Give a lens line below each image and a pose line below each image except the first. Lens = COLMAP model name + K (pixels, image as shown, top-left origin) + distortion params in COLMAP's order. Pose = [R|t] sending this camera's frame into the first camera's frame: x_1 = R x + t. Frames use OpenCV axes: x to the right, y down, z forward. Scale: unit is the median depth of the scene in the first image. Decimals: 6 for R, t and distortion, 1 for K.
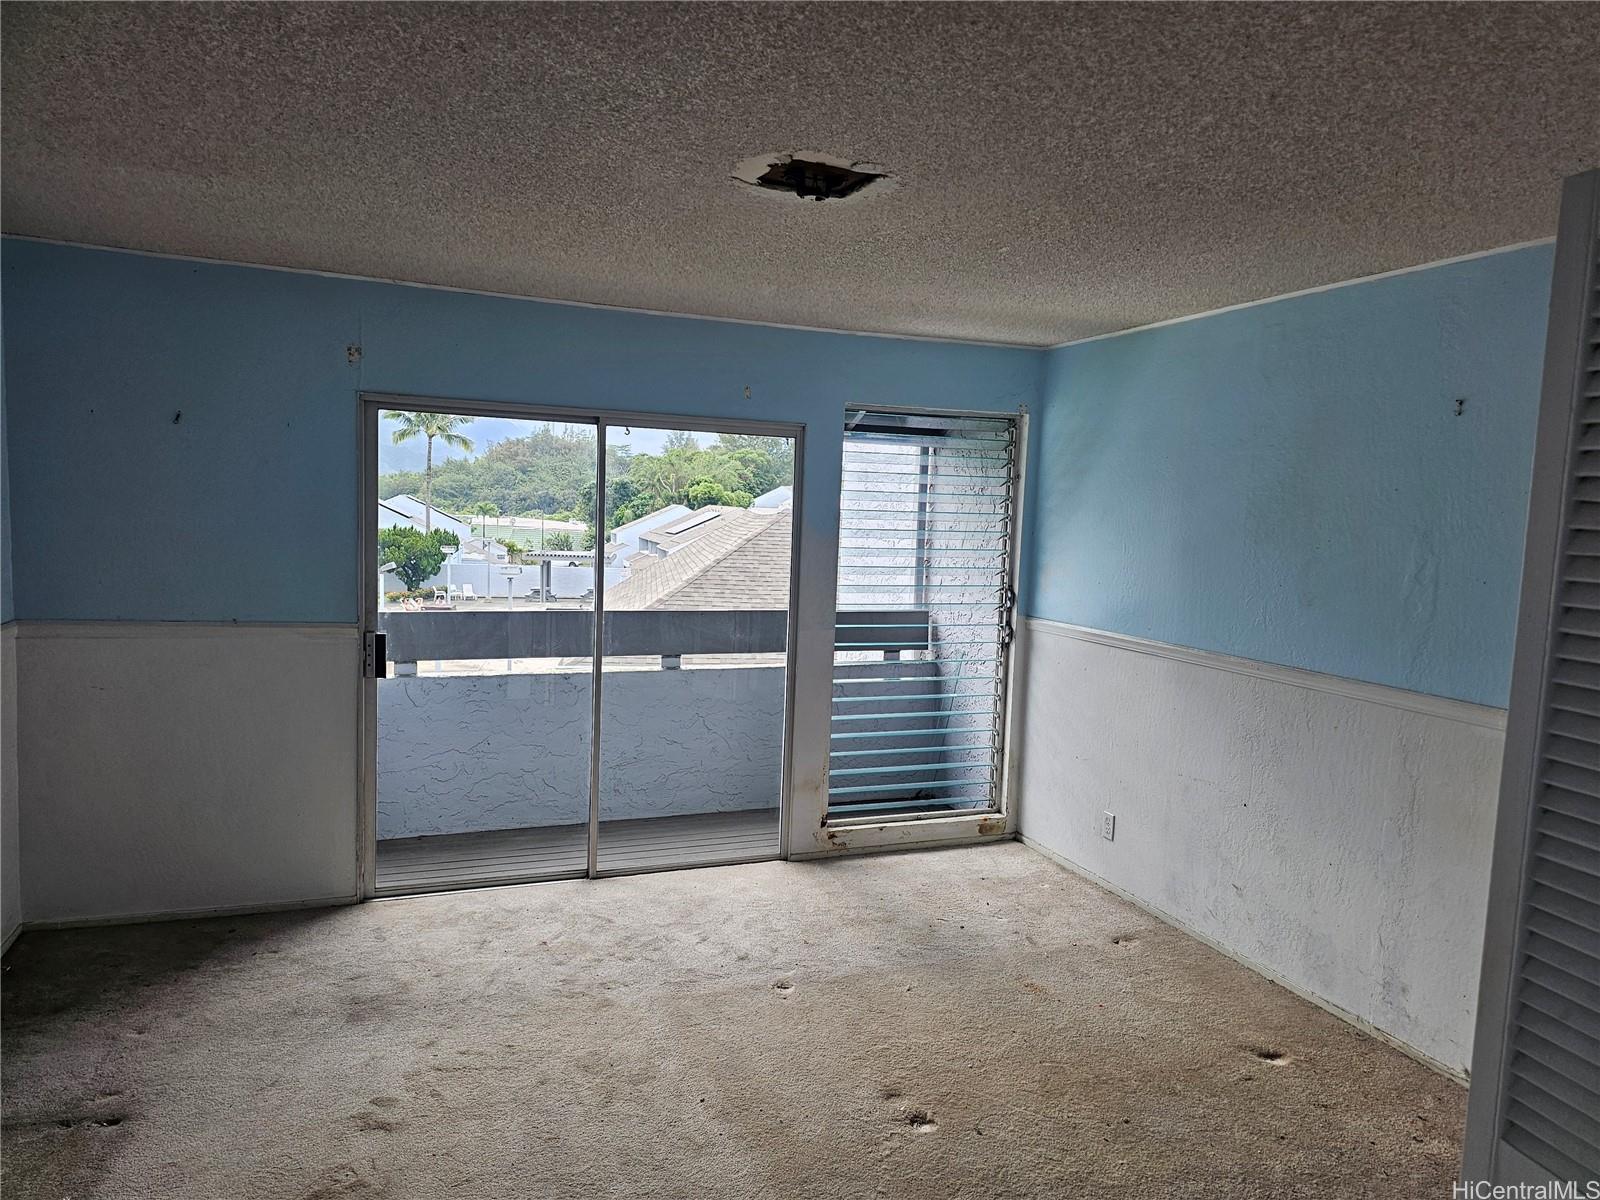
lens RADIAL K [[1055.4, 0, 800.0], [0, 1055.4, 600.0], [0, 0, 1]] dist [0.033275, -0.000179]
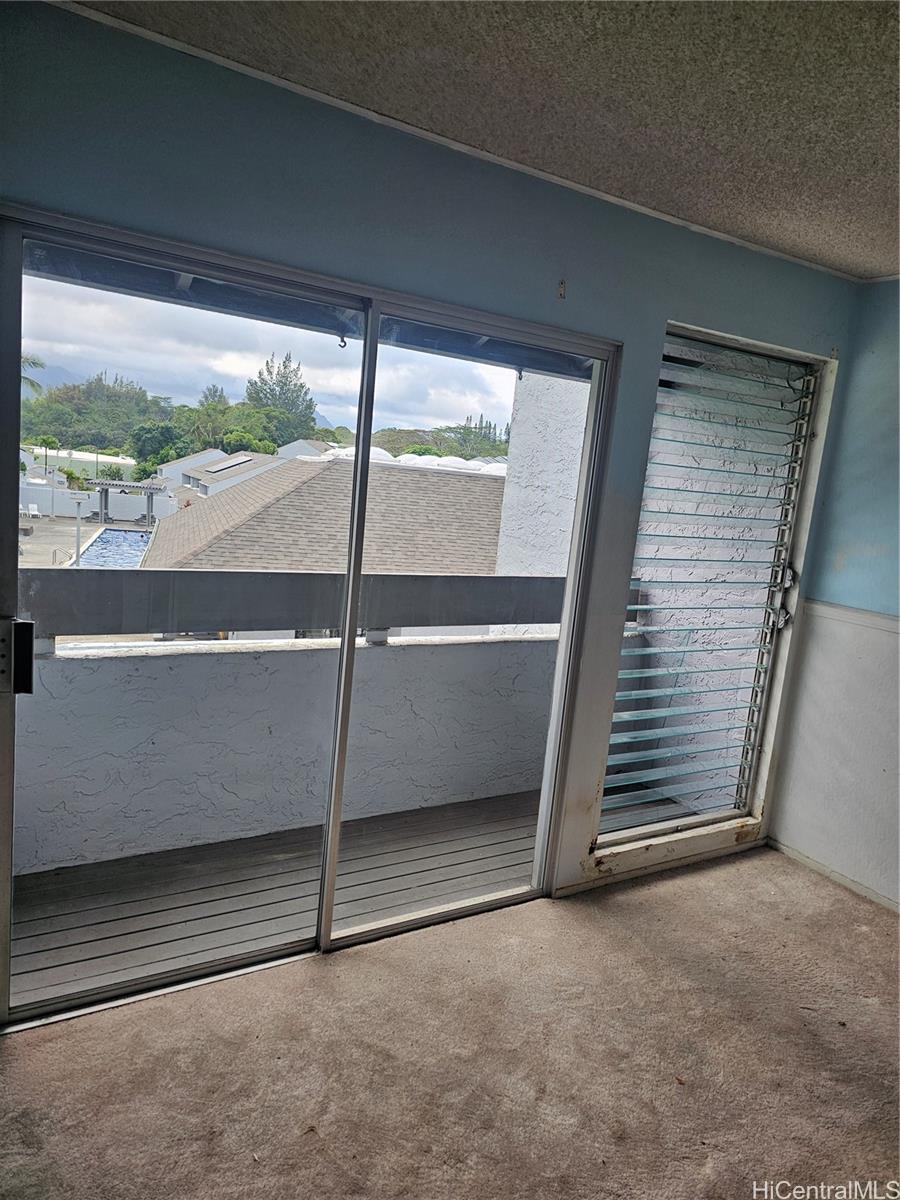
lens RADIAL K [[795.6, 0, 450.0], [0, 795.6, 600.0], [0, 0, 1]] dist [0.017110, -0.001223]
pose [[0.983094, 0.031282, 0.180410, -0.189640], [-0.046358, 0.995720, 0.079960, -0.022244], [-0.177137, -0.086971, 0.980336, 0.406806]]
